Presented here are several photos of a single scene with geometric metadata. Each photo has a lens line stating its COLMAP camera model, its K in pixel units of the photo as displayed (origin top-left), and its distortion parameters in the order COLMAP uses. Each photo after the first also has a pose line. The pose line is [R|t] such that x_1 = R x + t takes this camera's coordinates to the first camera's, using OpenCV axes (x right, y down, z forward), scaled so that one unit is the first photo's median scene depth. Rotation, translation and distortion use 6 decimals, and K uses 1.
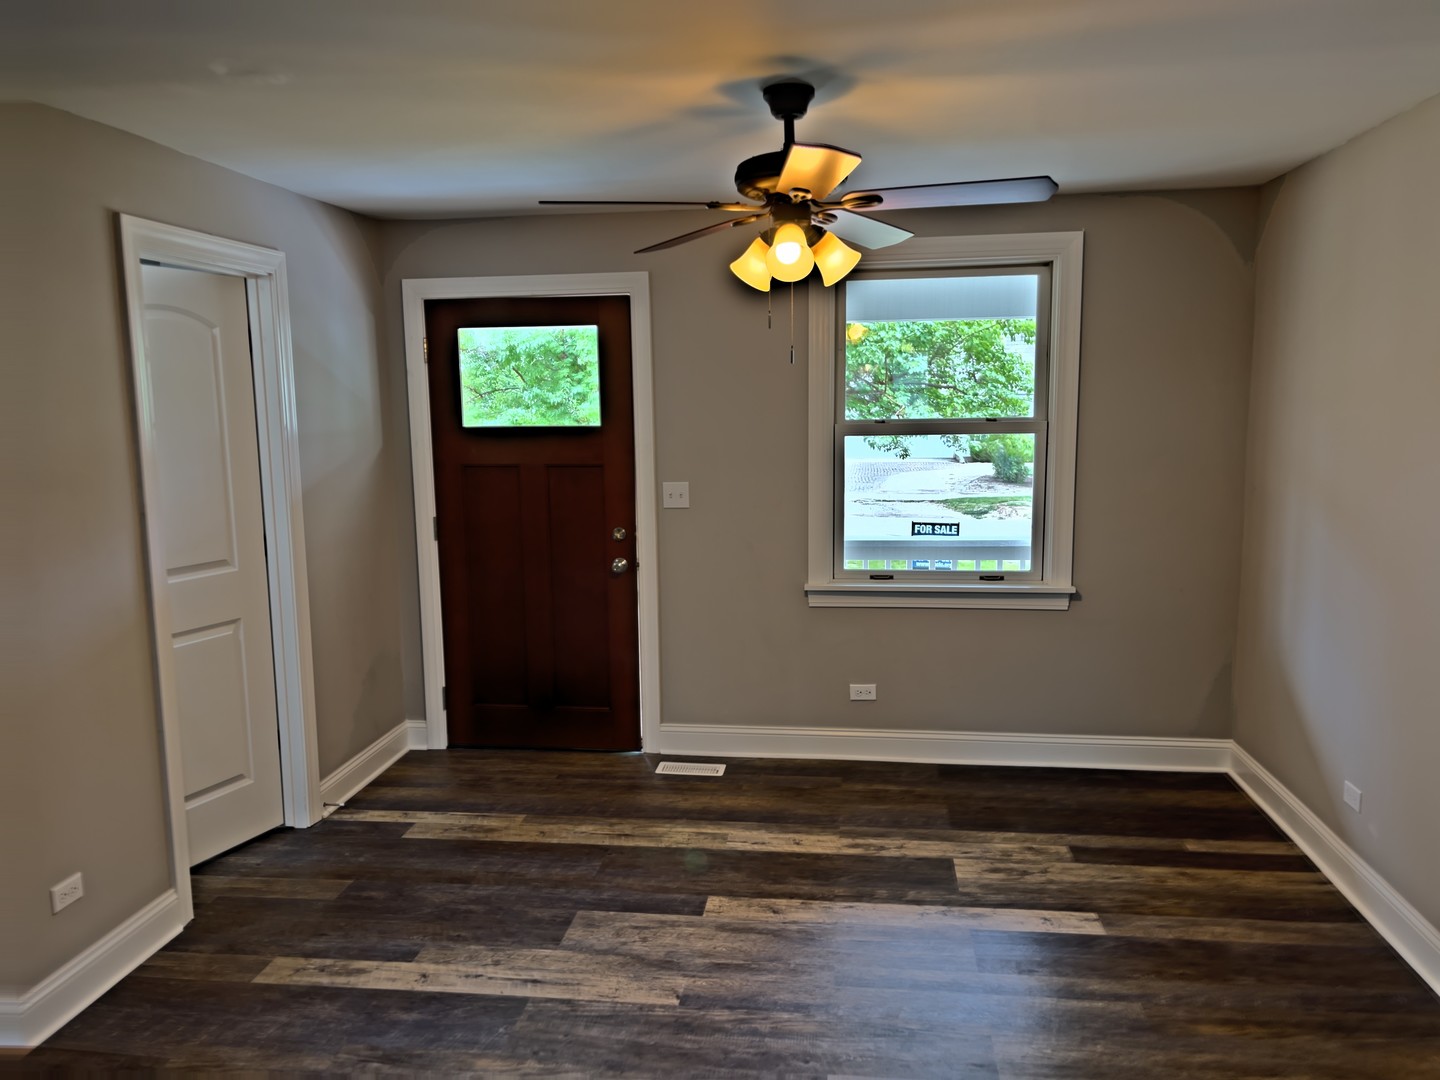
lens RADIAL K [[1093.6, 0, 720.0], [0, 1093.6, 540.0], [0, 0, 1]] dist [0.024903, -0.058948]
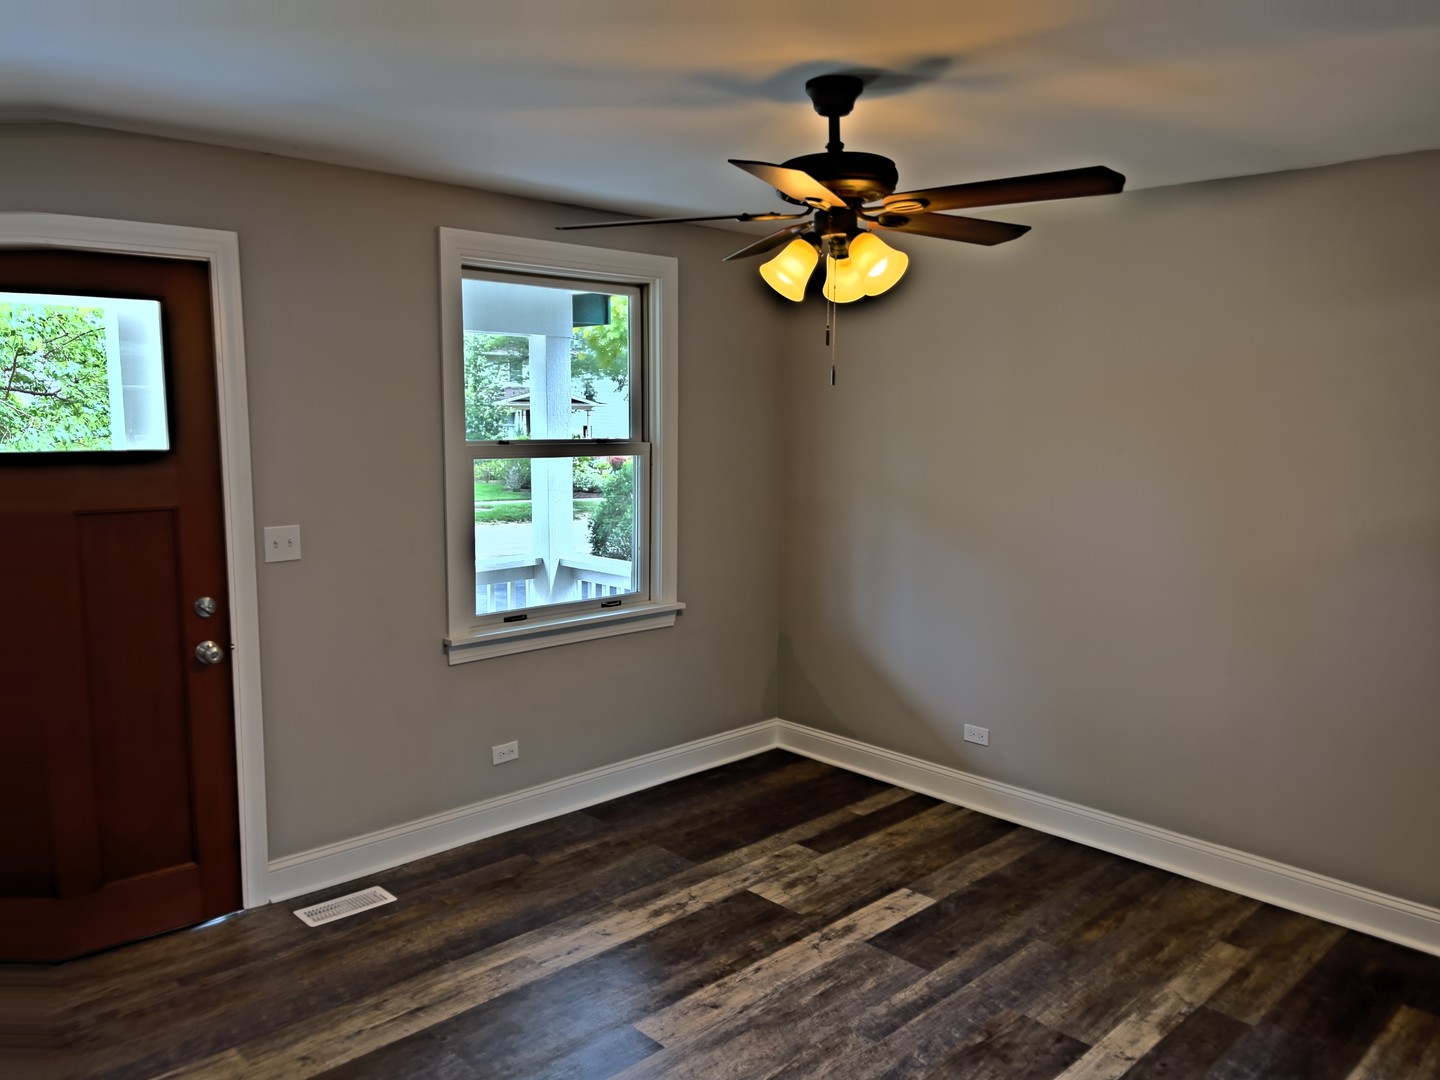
lens RADIAL K [[1093.6, 0, 720.0], [0, 1093.6, 540.0], [0, 0, 1]] dist [0.024903, -0.058948]
pose [[0.611234, -0.074359, 0.787949, -0.510801], [0.084843, 0.995996, 0.028178, -0.045959], [-0.786889, 0.049628, 0.615095, 0.372210]]
